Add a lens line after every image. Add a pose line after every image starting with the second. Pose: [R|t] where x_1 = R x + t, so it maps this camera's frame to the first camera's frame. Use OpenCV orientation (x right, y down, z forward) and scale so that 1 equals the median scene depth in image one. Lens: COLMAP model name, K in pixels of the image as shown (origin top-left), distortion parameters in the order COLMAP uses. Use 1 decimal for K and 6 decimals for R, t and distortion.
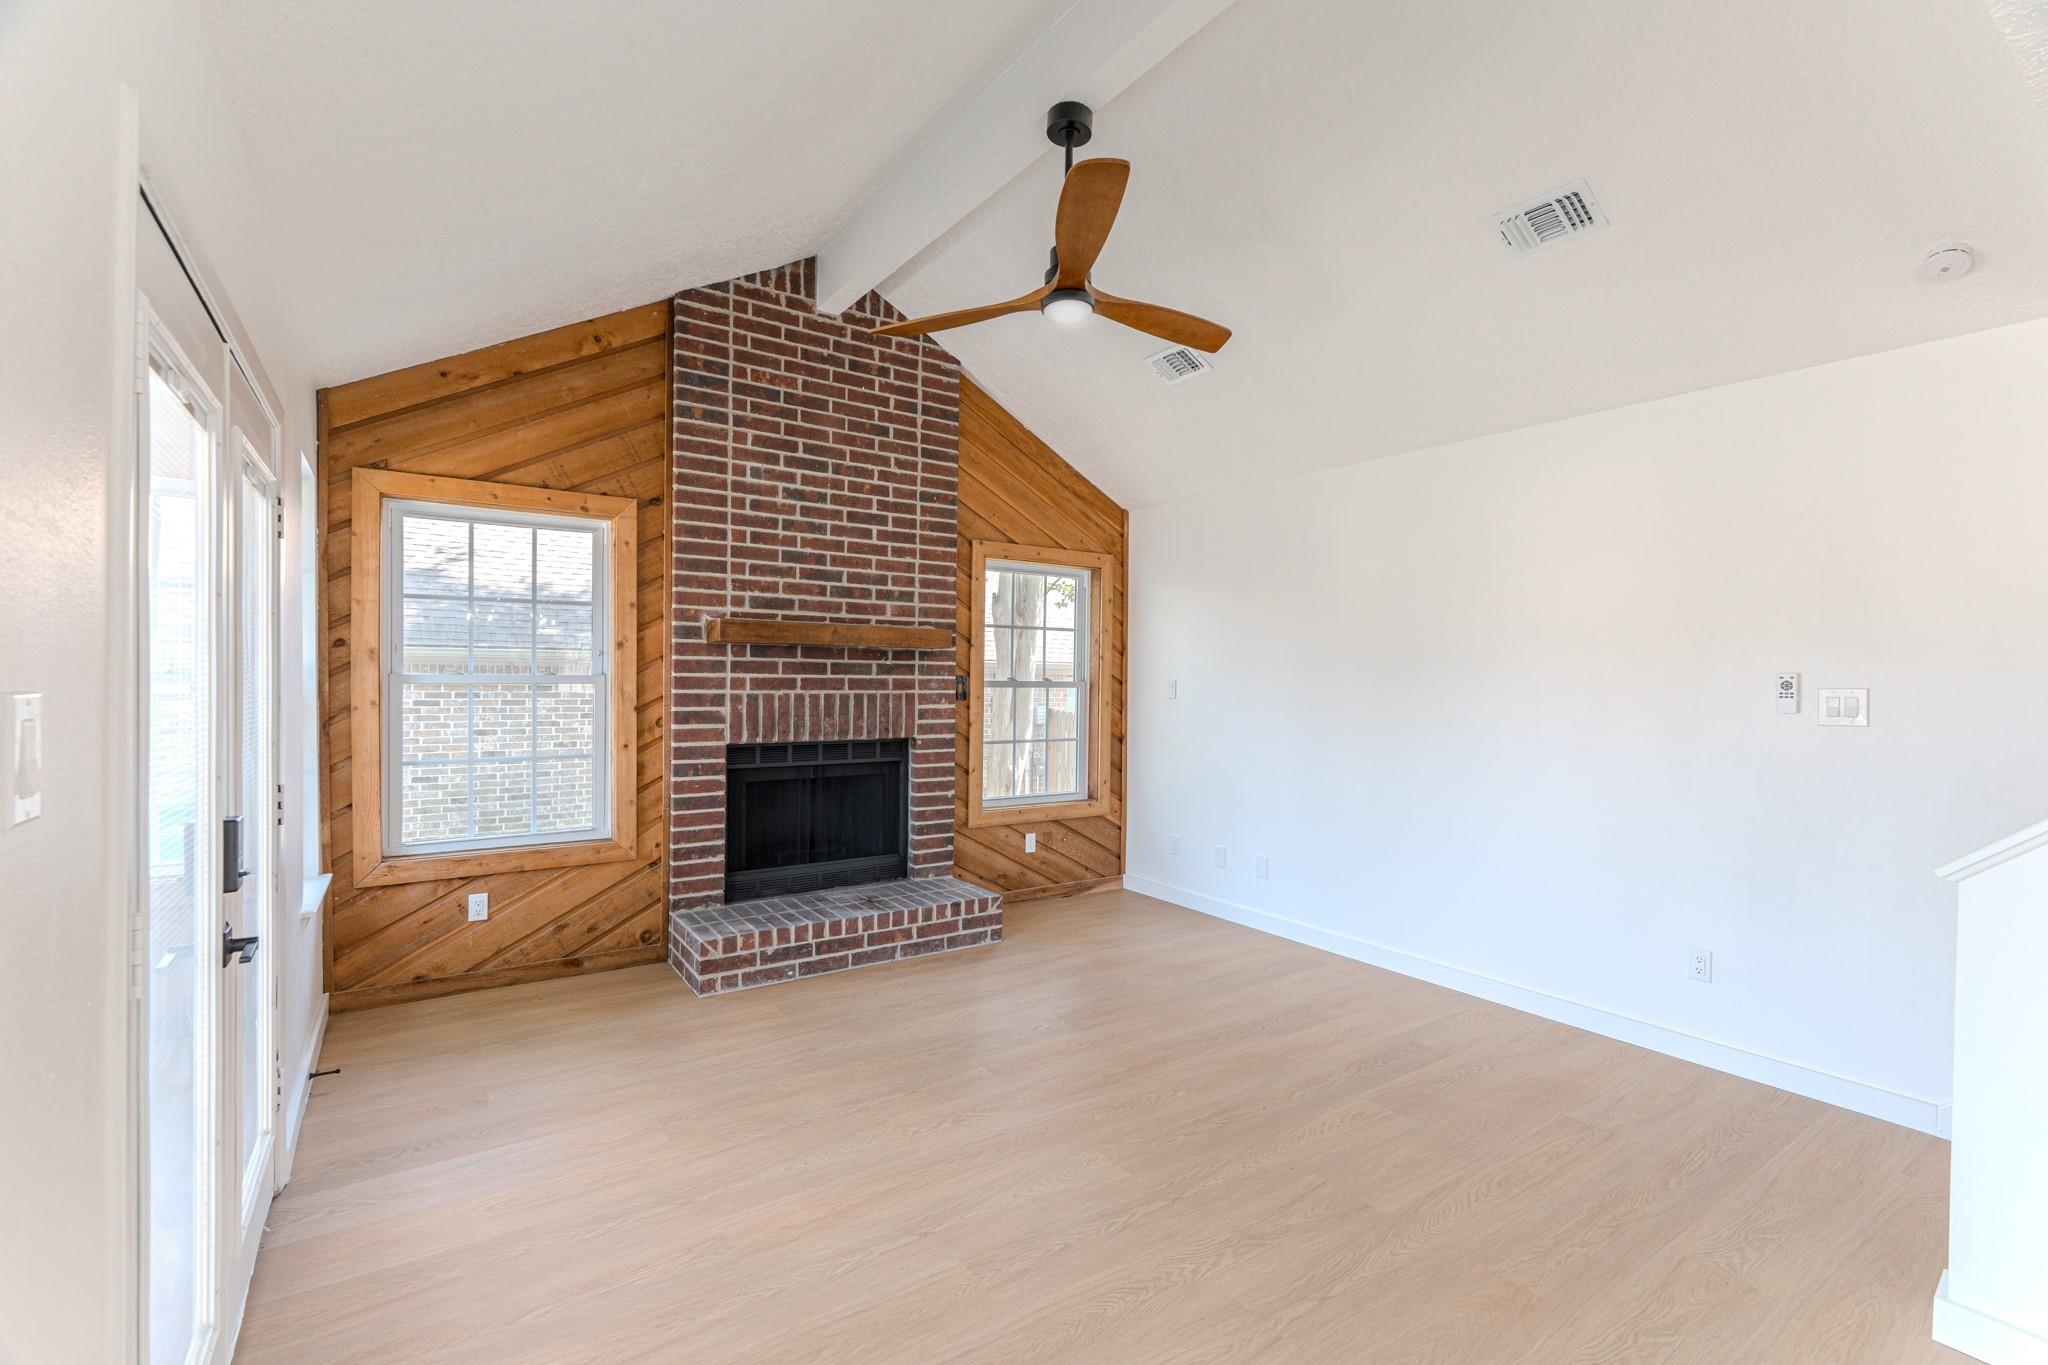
lens RADIAL K [[899.0, 0, 1032.4], [0, 899.0, 683.1], [0, 0, 1]] dist [-0.000573, -0.000031]
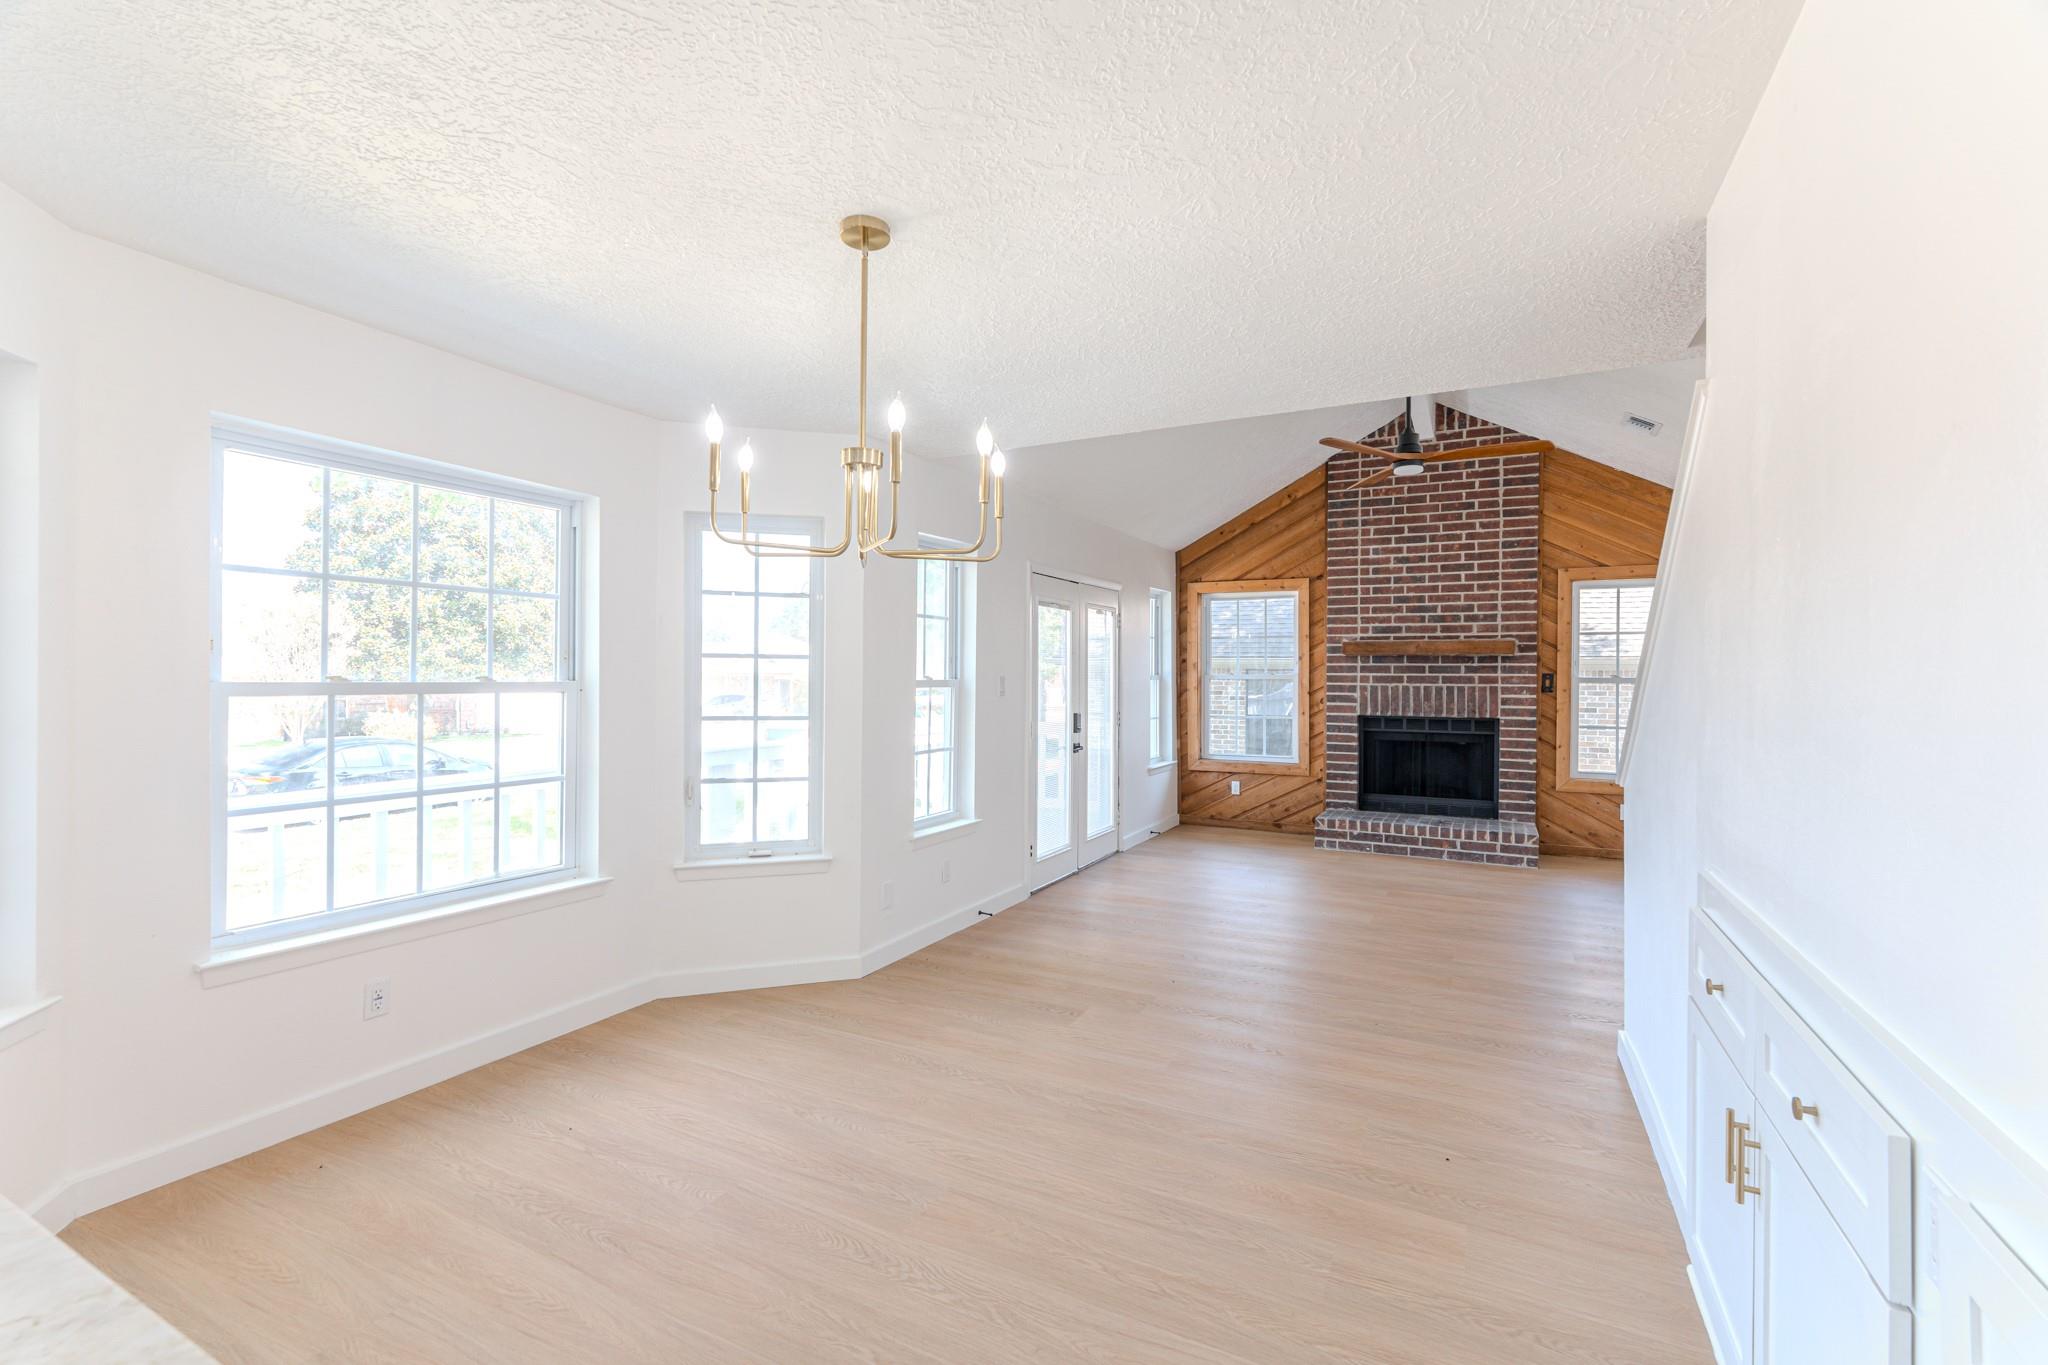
lens RADIAL K [[902.6, 0, 1027.6], [0, 902.6, 677.2], [0, 0, 1]] dist [-0.001520, -0.000031]
pose [[0.473240, -0.004884, -0.880920, 0.836794], [-0.004892, 0.999955, -0.008171, 0.013216], [0.880920, 0.008176, 0.473194, -0.340172]]
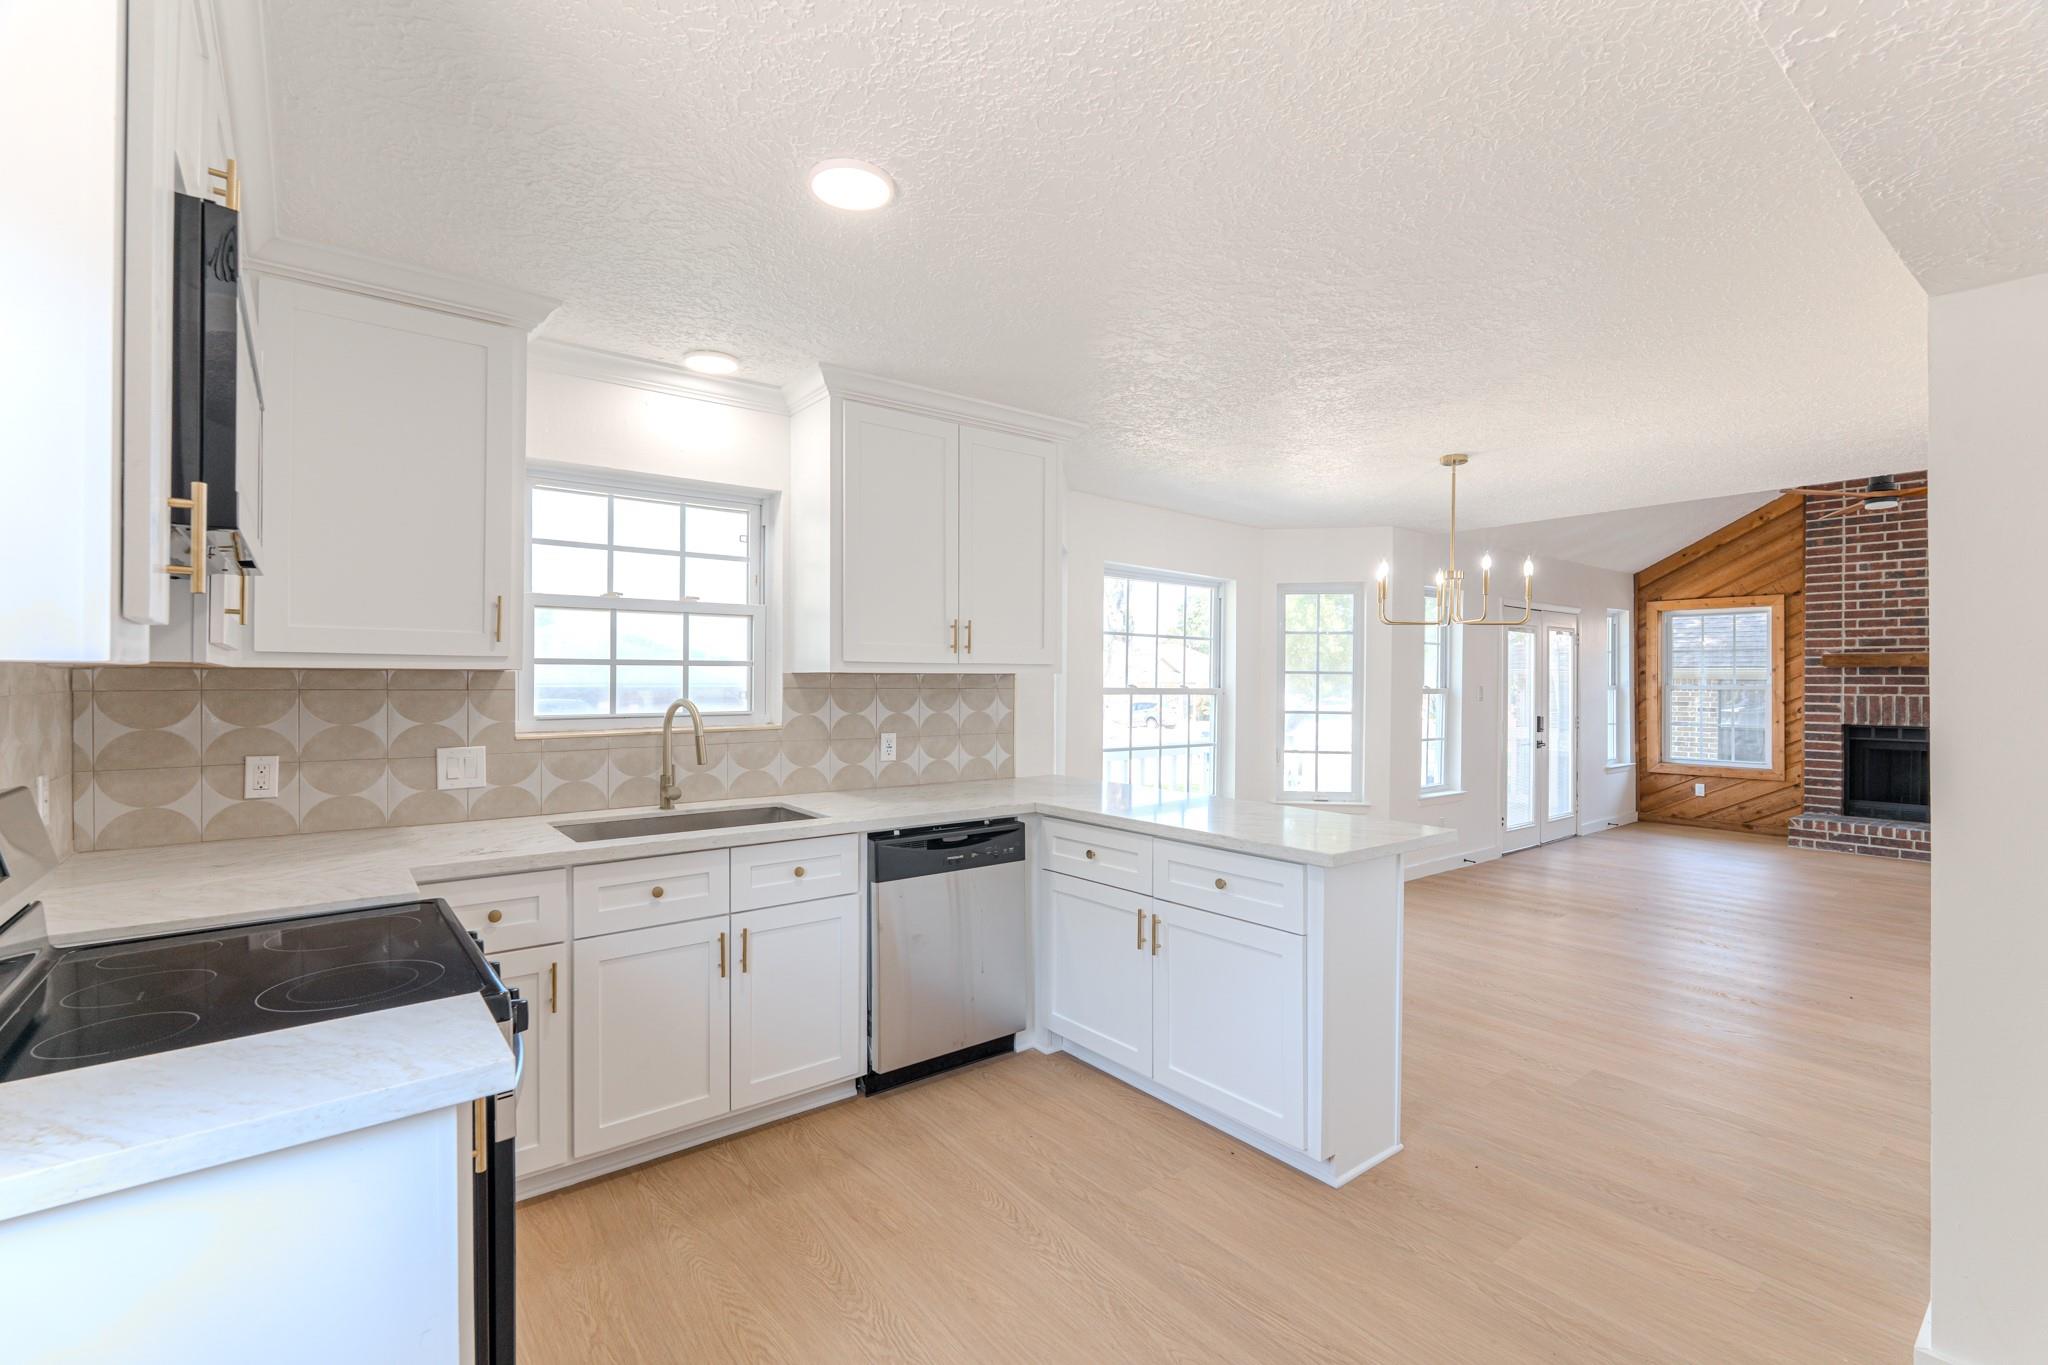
lens RADIAL K [[896.3, 0, 1024.0], [0, 896.3, 682.5], [0, 0, 1]] dist [-0.000815, -0.000302]
pose [[0.063065, -0.009064, -0.997968, 1.279322], [-0.010687, 0.999895, -0.009756, 0.019657], [0.997952, 0.011280, 0.062961, -0.696371]]
